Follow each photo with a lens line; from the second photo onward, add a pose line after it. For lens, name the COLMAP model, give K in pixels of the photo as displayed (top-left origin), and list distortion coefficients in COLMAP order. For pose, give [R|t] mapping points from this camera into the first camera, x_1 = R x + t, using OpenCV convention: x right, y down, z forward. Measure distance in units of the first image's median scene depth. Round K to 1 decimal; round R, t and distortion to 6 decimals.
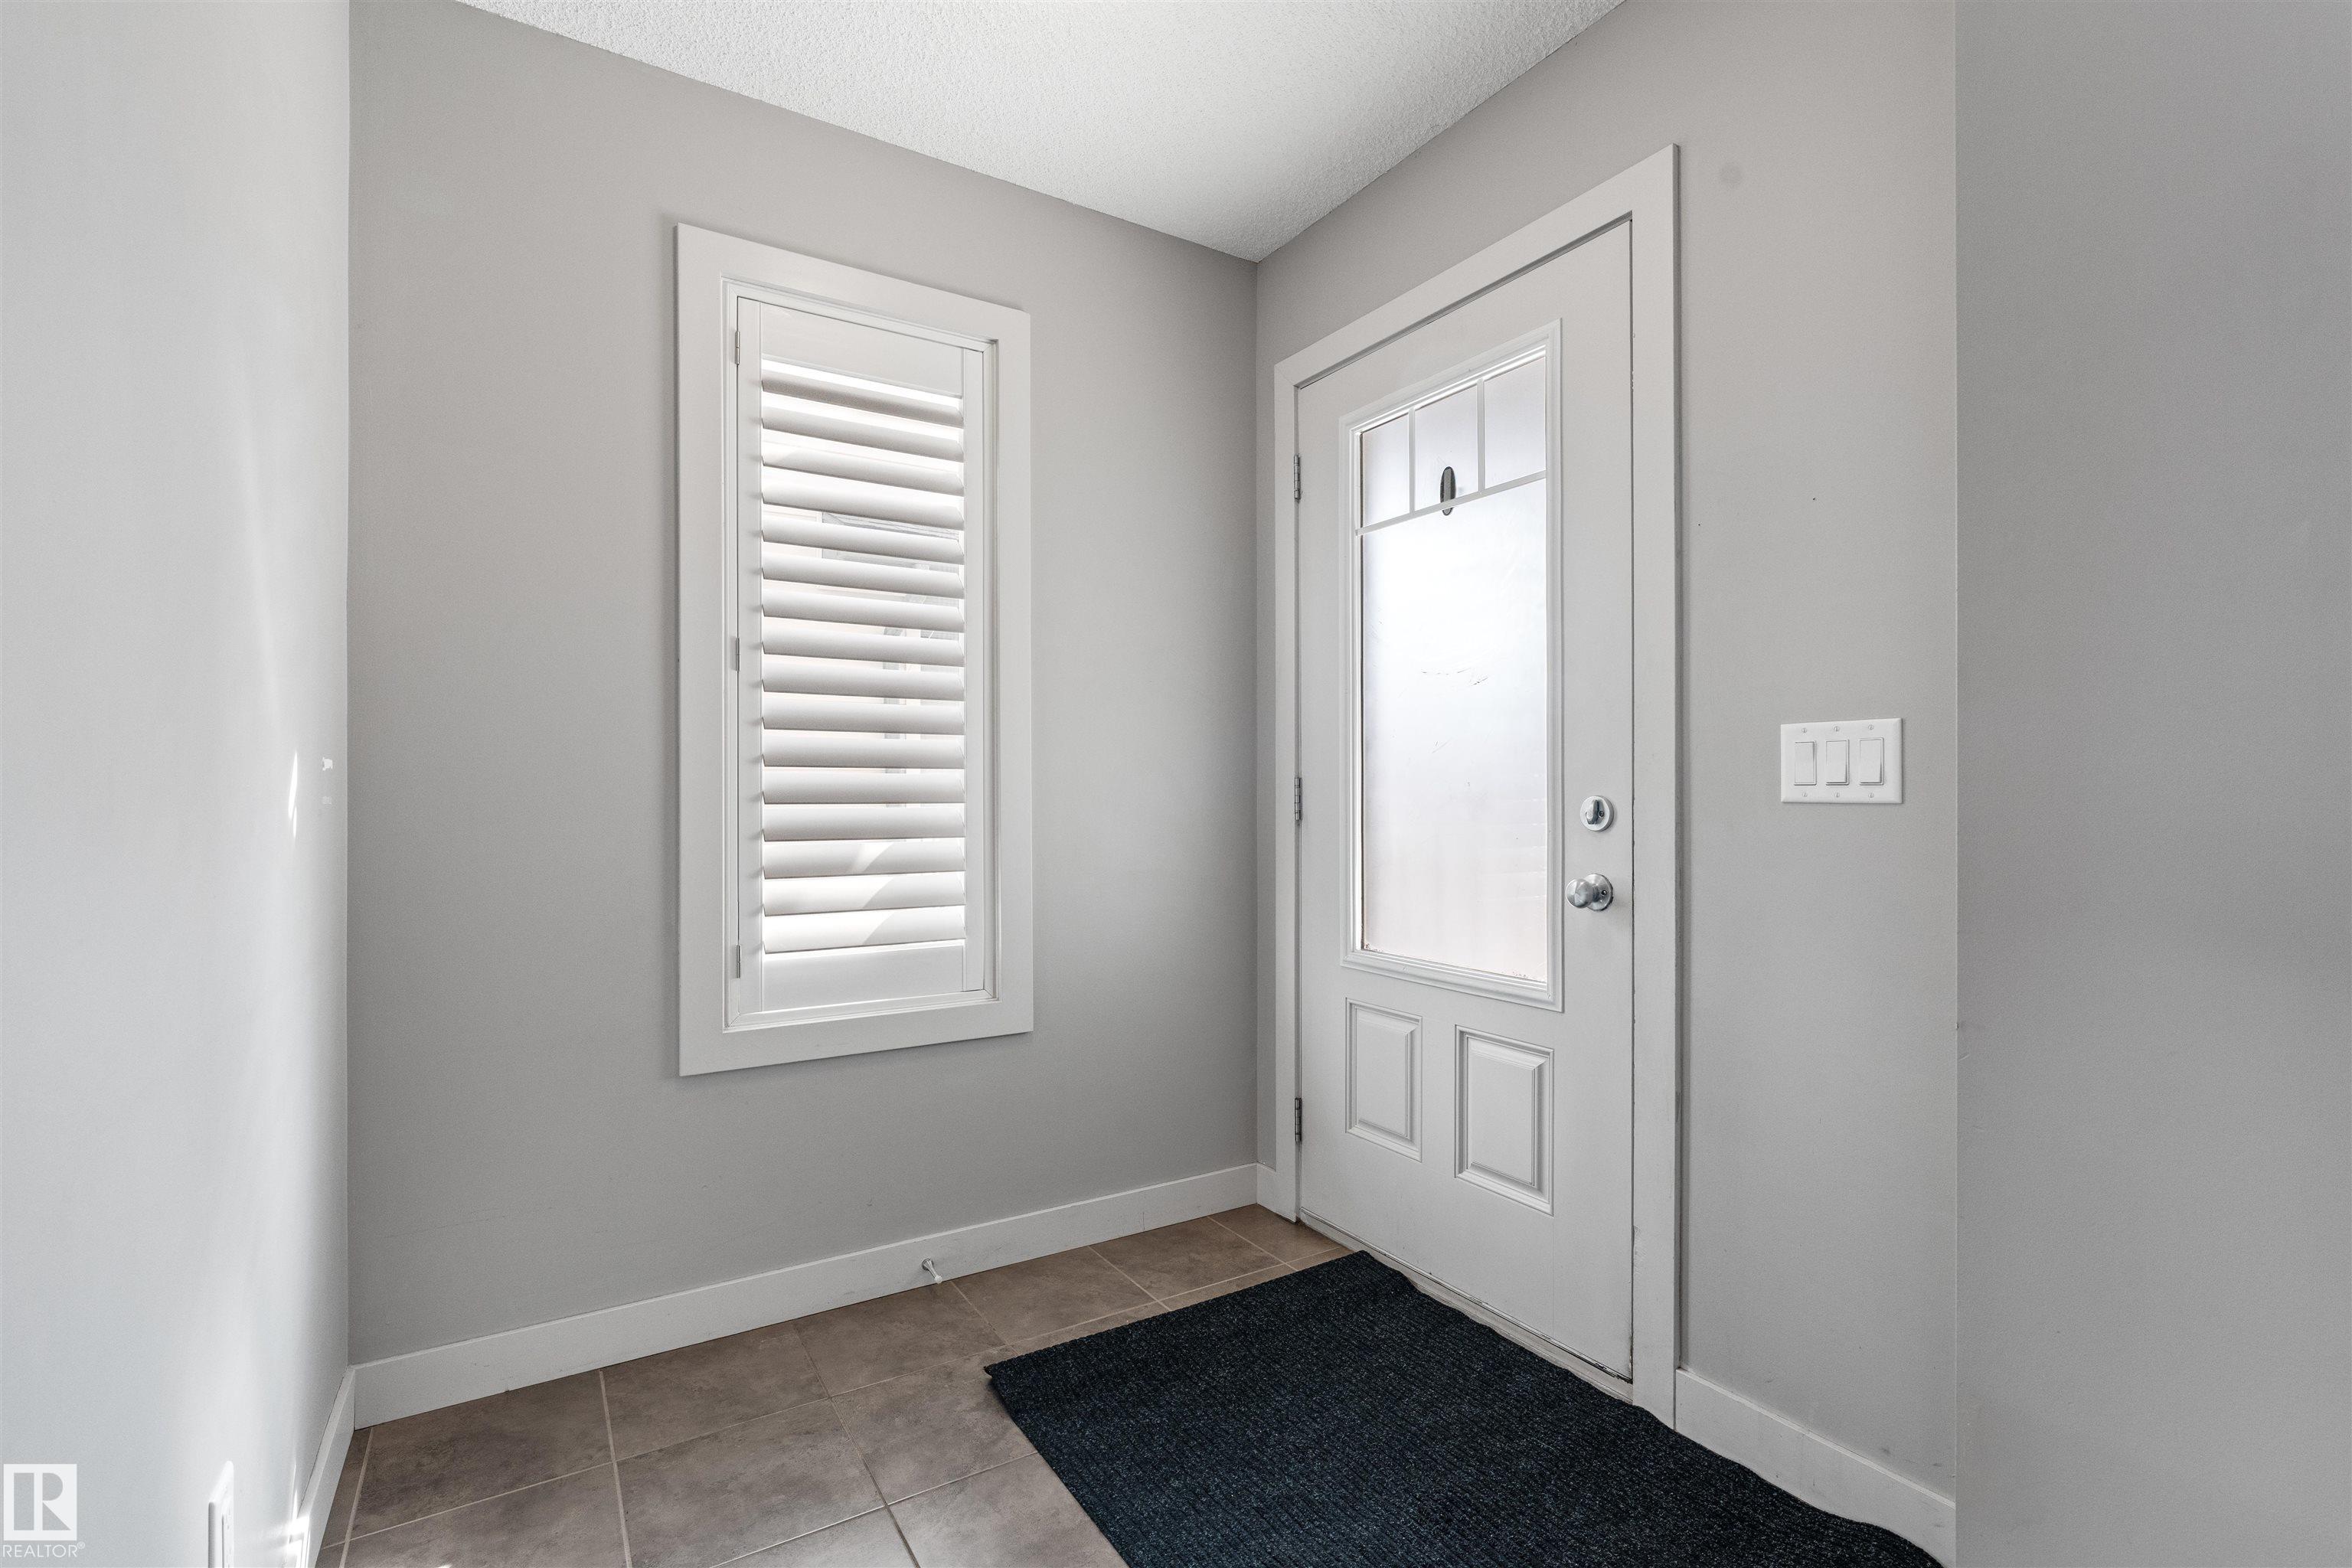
lens RADIAL K [[1066.9, 0, 1176.5], [0, 1066.9, 796.1], [0, 0, 1]] dist [-0.002340, -0.000153]
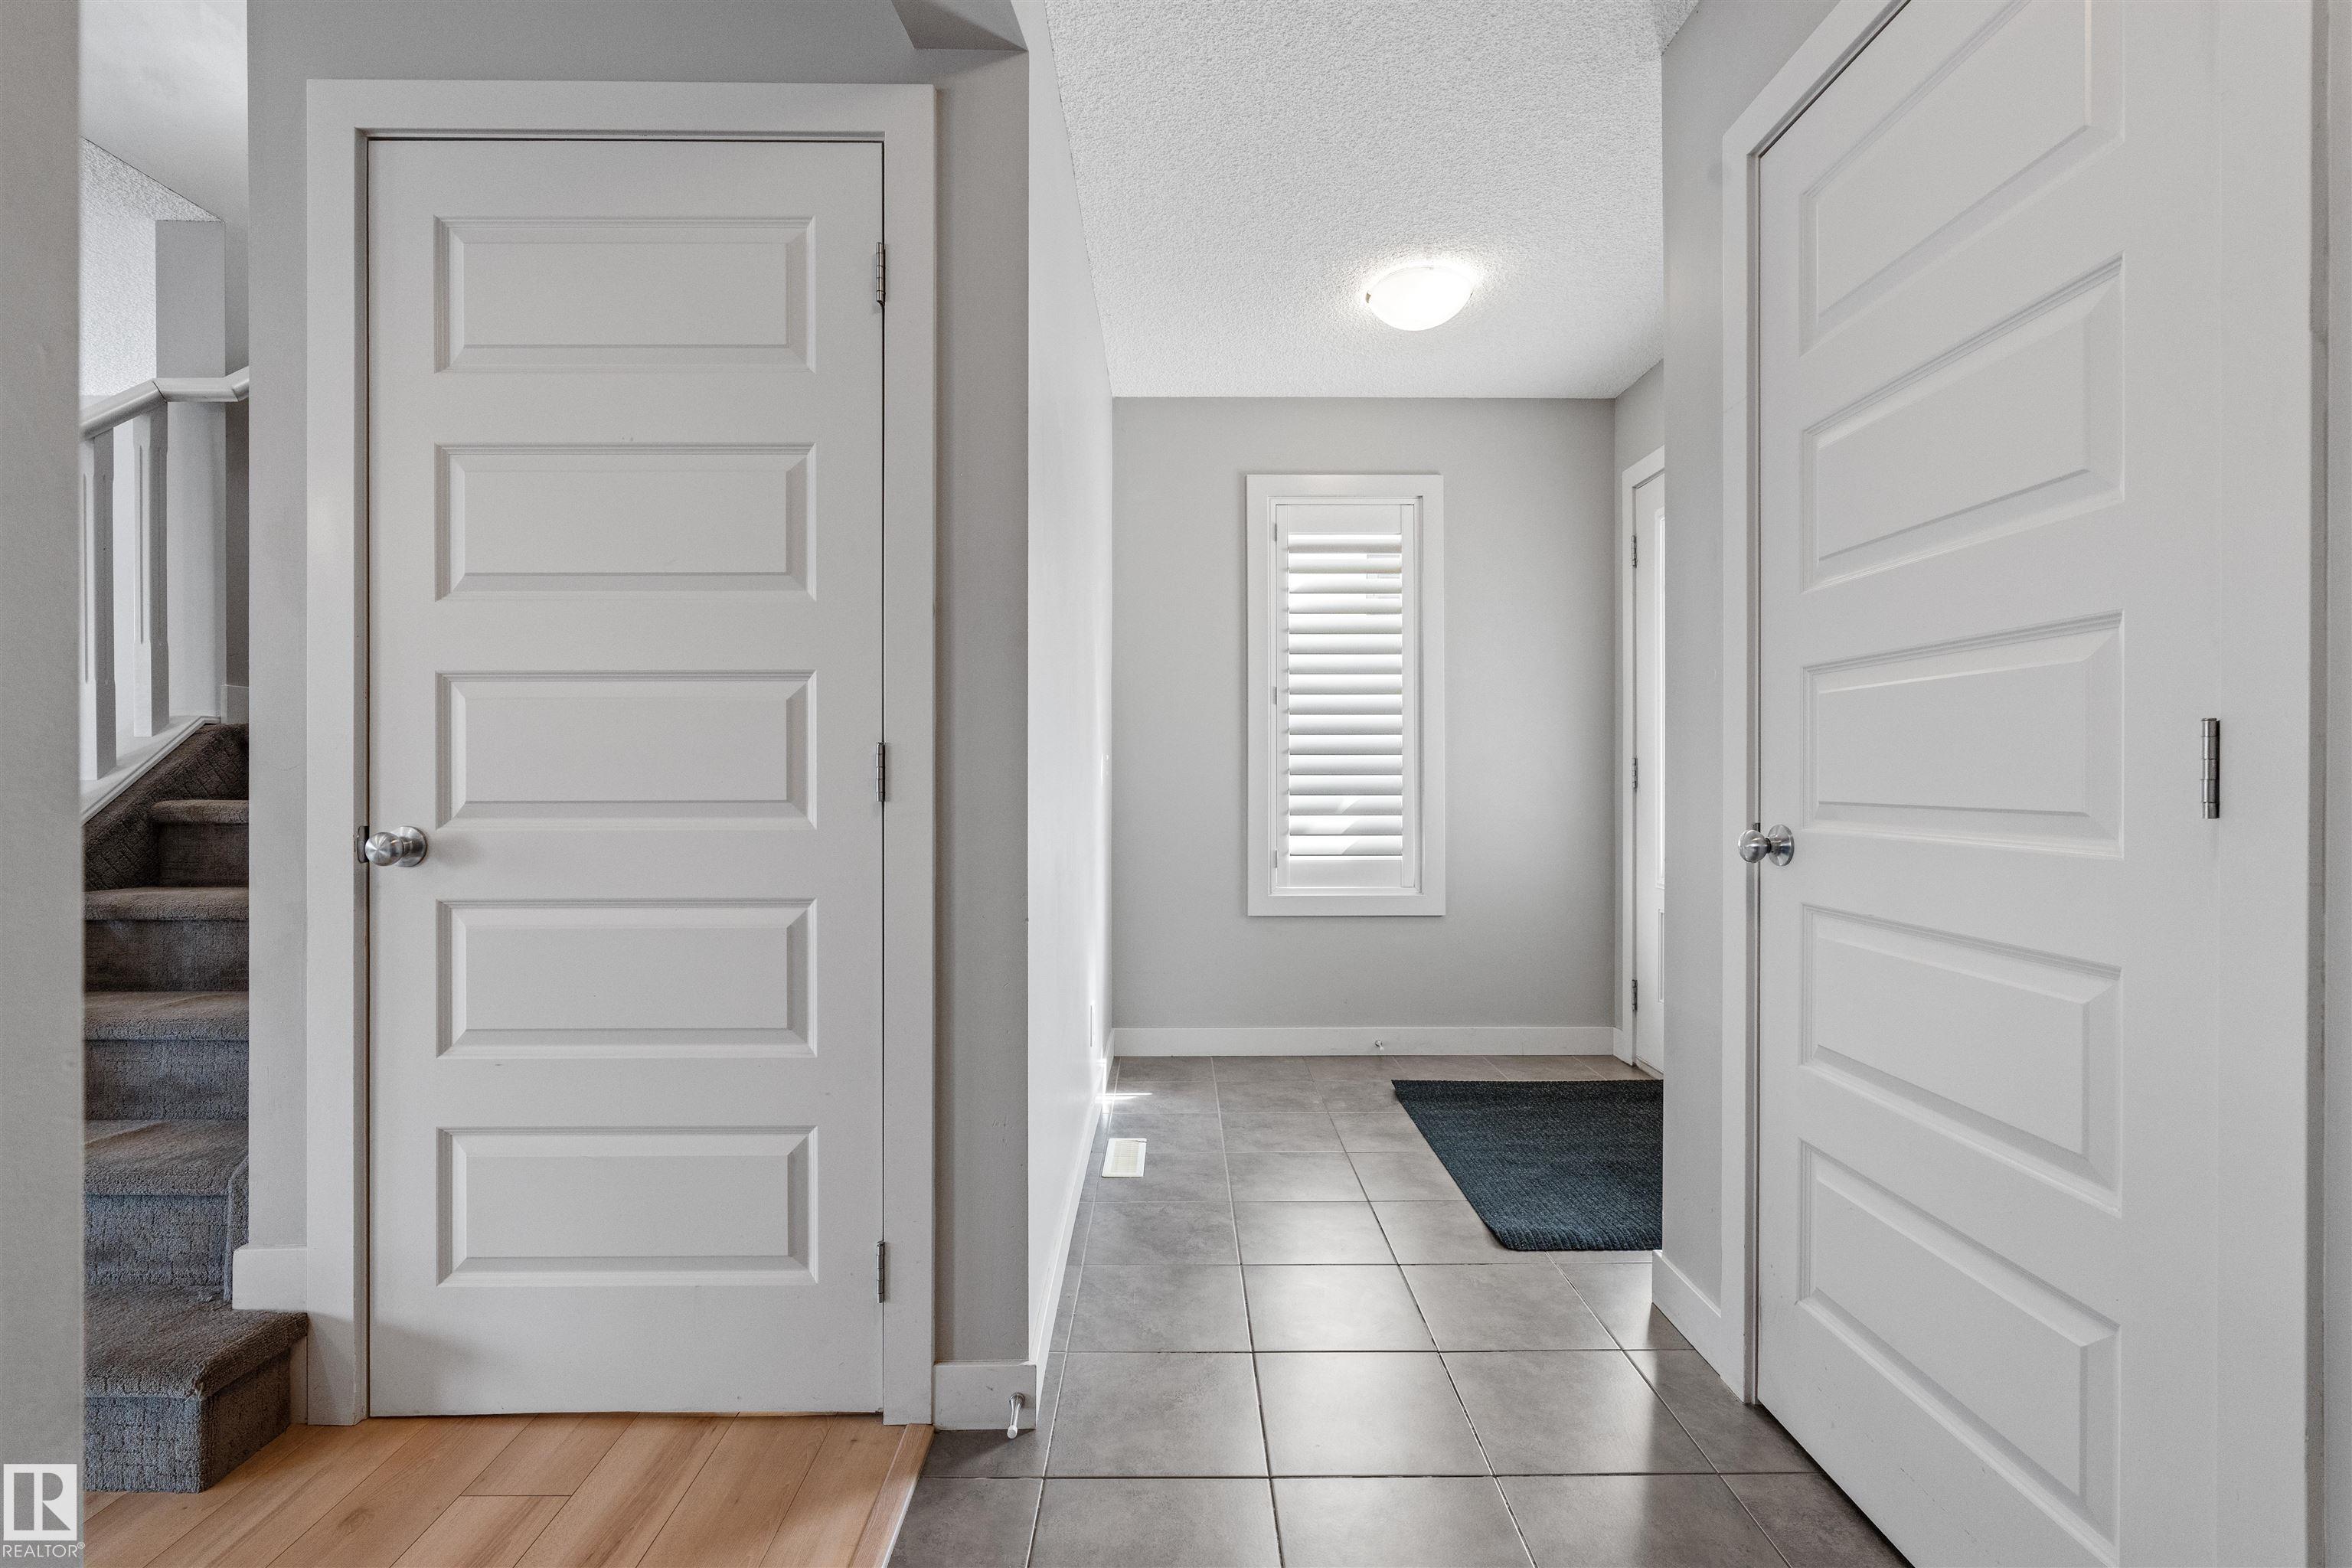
lens RADIAL K [[1052.2, 0, 1183.7], [0, 1052.2, 779.8], [0, 0, 1]] dist [-0.003563, 0.001102]
pose [[0.852188, 0.005898, -0.523202, 0.398744], [0.000976, 0.999917, 0.012863, -0.008329], [0.523234, -0.011472, 0.852112, -0.632430]]
